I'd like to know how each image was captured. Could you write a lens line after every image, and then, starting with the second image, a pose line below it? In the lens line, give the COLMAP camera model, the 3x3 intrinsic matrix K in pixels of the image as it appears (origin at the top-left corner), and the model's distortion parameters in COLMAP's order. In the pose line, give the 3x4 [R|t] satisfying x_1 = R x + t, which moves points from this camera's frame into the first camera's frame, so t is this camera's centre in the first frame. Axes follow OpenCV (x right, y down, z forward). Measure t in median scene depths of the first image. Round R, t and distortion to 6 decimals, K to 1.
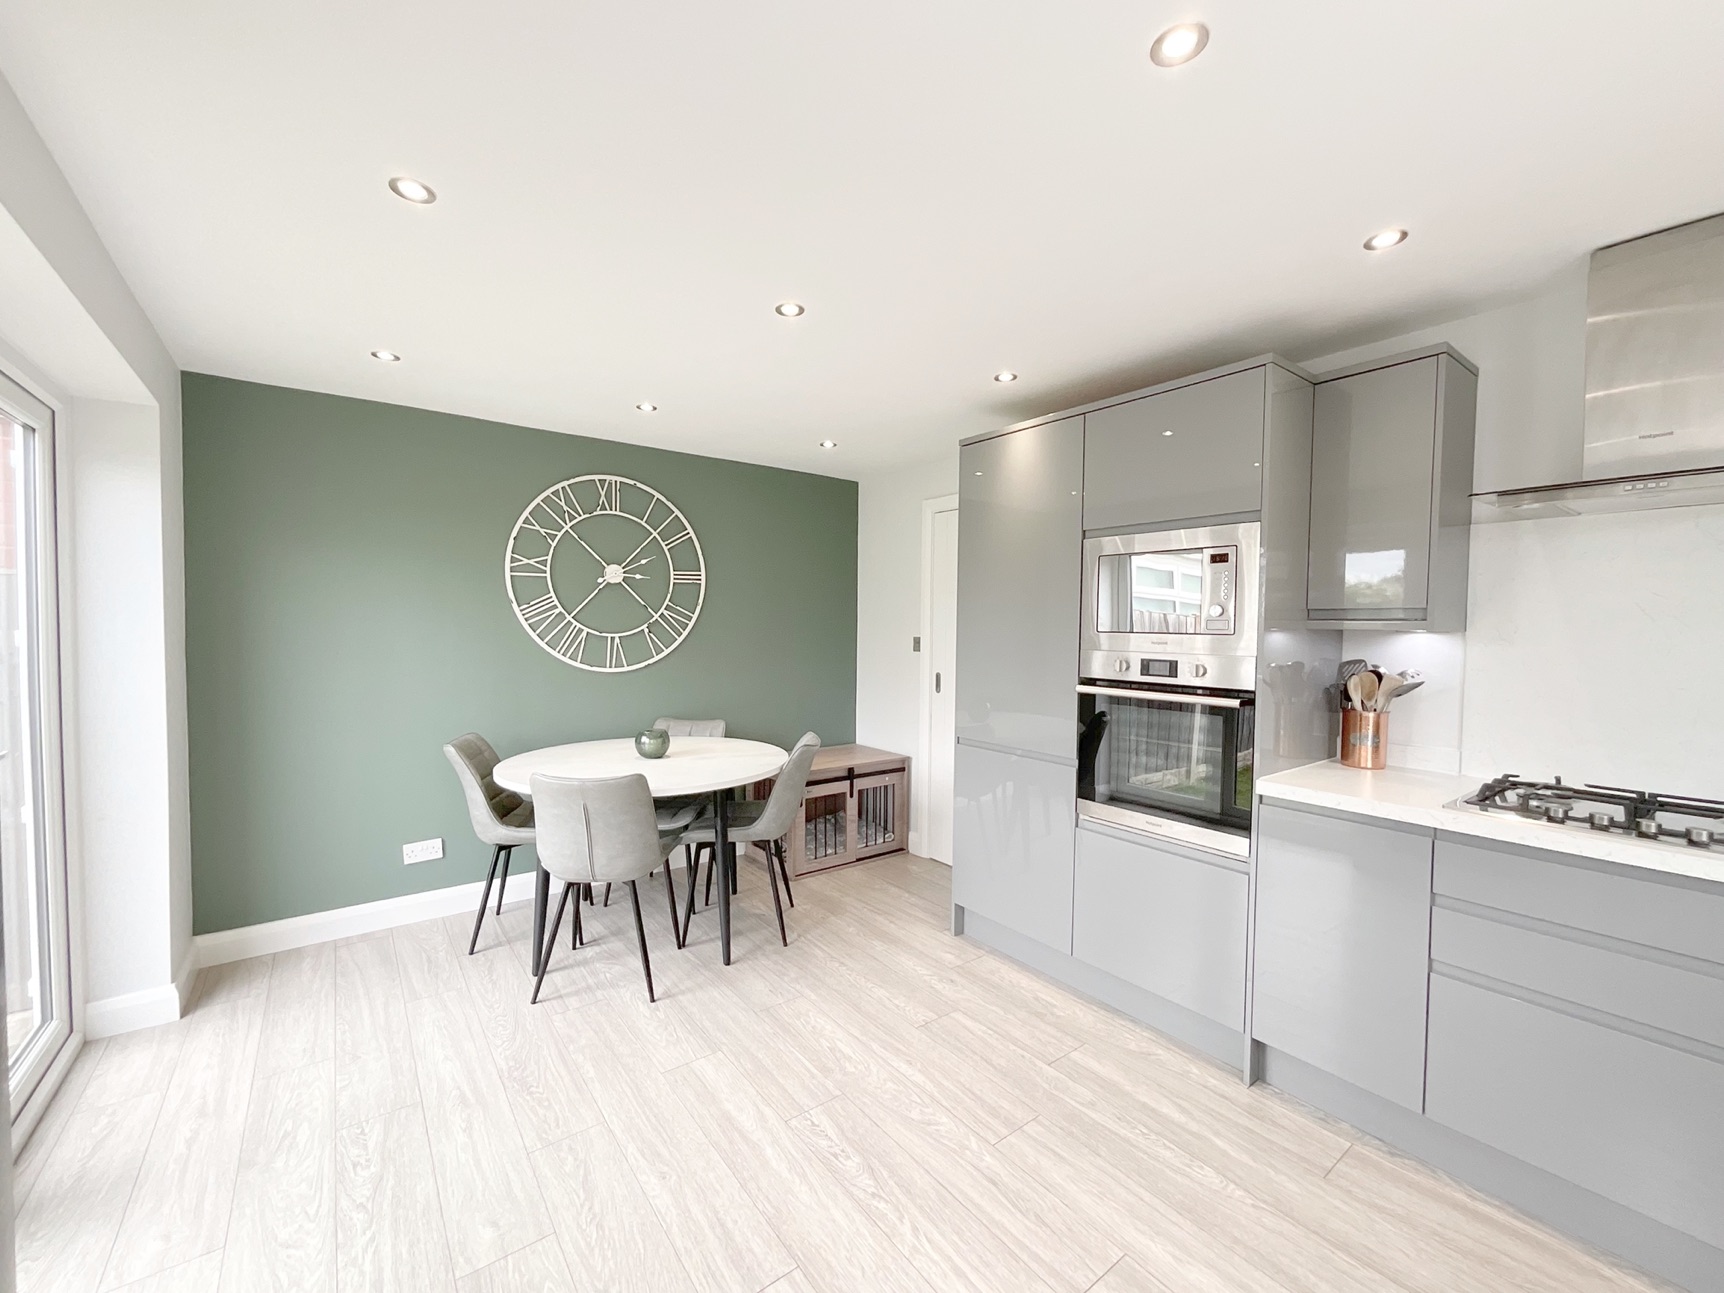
lens RADIAL K [[695.7, 0, 858.1], [0, 695.7, 642.7], [0, 0, 1]] dist [-0.002955, 0.000188]
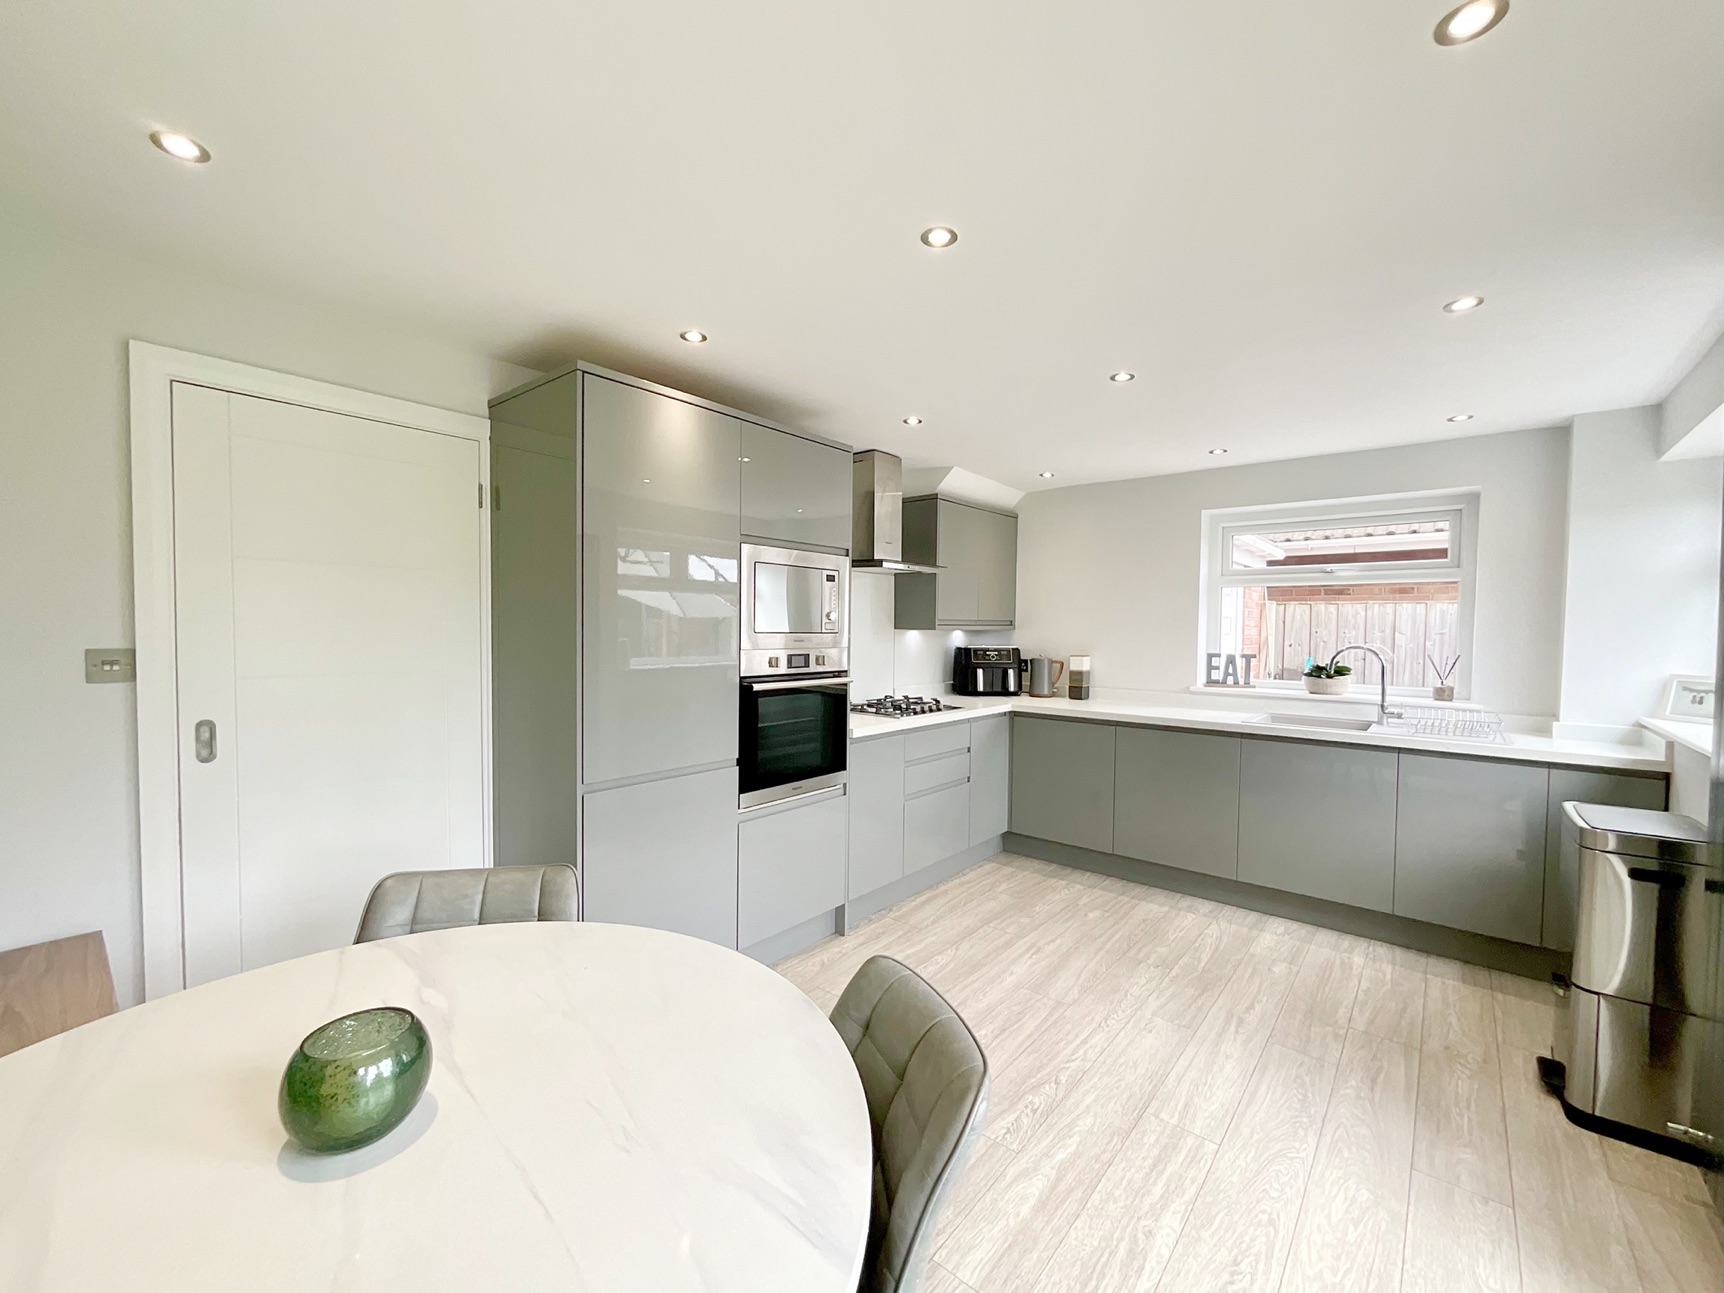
lens RADIAL K [[695.7, 0, 863.1], [0, 695.7, 648.6], [0, 0, 1]] dist [-0.002955, 0.000188]
pose [[-0.226070, -0.042393, 0.973188, -1.066744], [0.010778, 0.998883, 0.046016, -0.055266], [-0.974051, 0.020892, -0.225360, 1.571779]]
